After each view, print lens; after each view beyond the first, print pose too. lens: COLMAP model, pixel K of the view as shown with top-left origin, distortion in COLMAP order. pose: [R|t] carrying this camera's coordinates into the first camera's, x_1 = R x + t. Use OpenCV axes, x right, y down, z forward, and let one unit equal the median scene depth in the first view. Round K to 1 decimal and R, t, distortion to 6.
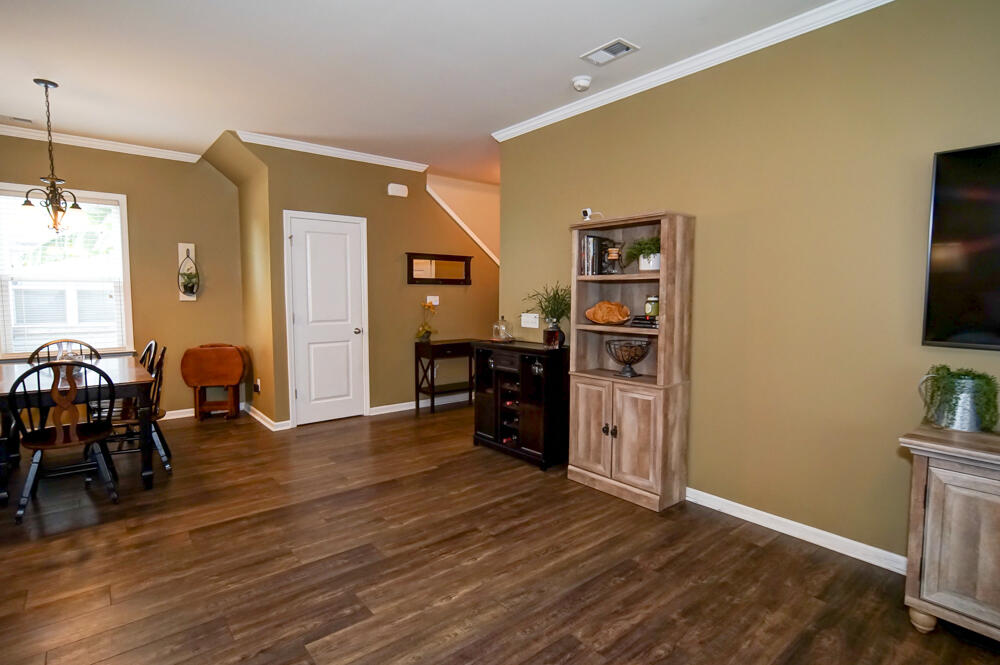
lens RADIAL K [[500.3, 0, 500.0], [0, 500.3, 332.5], [0, 0, 1]] dist [-0.032365, 0.018498]
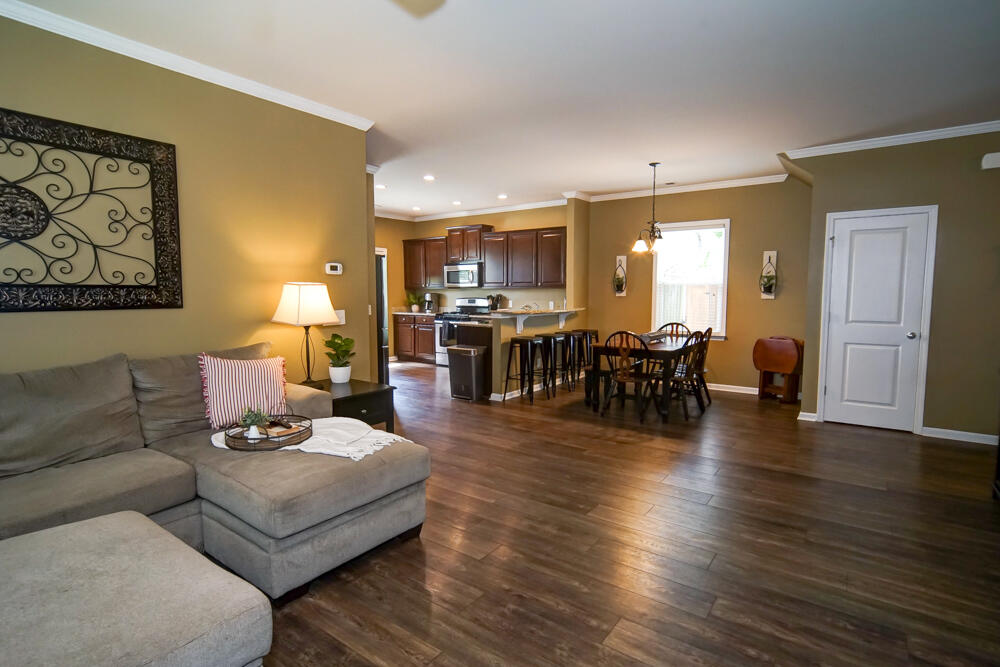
lens RADIAL K [[500.3, 0, 500.0], [0, 500.3, 333.5], [0, 0, 1]] dist [-0.032365, 0.018498]
pose [[0.246692, 0.078235, -0.965931, 0.396844], [-0.077030, 0.995165, 0.060930, -0.004185], [0.966028, 0.059375, 0.251525, 0.080921]]
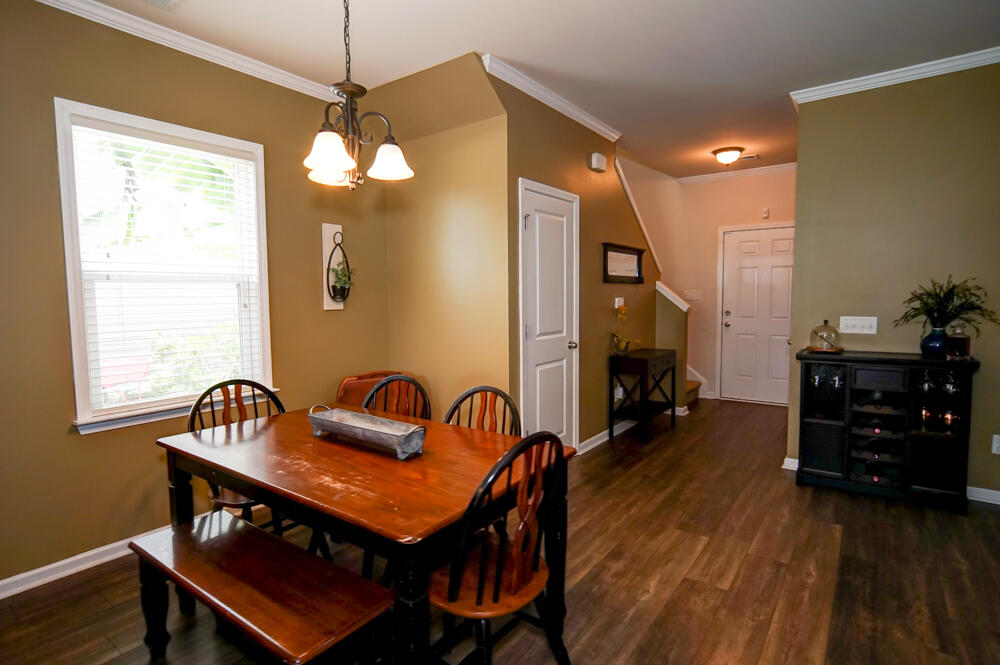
lens RADIAL K [[504.4, 0, 492.9], [0, 504.4, 334.1], [0, 0, 1]] dist [-0.031511, 0.018367]
pose [[0.974182, -0.031091, 0.223612, -0.601661], [0.030702, 0.999515, 0.005217, -0.028190], [-0.223666, 0.001783, 0.974664, 0.296893]]
